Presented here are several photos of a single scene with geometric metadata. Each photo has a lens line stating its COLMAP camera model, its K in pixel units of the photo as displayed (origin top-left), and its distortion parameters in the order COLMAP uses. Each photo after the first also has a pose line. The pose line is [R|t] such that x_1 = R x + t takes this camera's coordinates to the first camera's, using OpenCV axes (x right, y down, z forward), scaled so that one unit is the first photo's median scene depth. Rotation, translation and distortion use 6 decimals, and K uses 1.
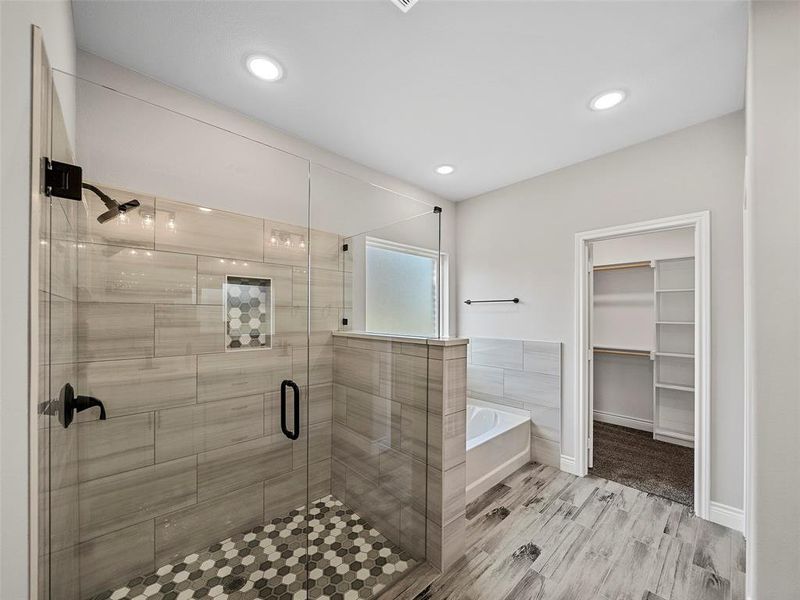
lens RADIAL K [[317.3, 0, 399.9], [0, 317.3, 313.3], [0, 0, 1]] dist [0.003672, -0.000192]
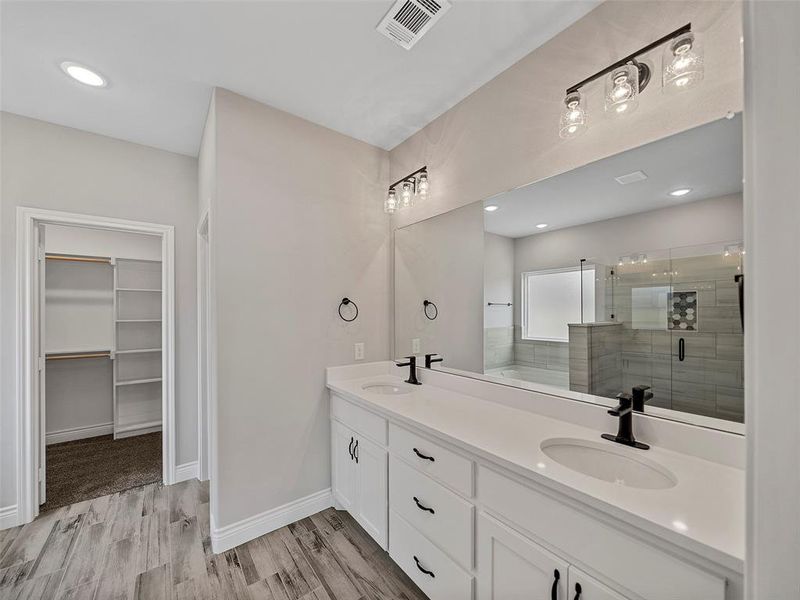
lens RADIAL K [[317.3, 0, 402.5], [0, 317.3, 310.4], [0, 0, 1]] dist [0.003672, -0.000192]
pose [[0.110639, 0.001663, 0.993859, -0.108138], [-0.000101, 0.999999, -0.001662, -0.003354], [-0.993861, 0.000084, 0.110639, 0.007338]]
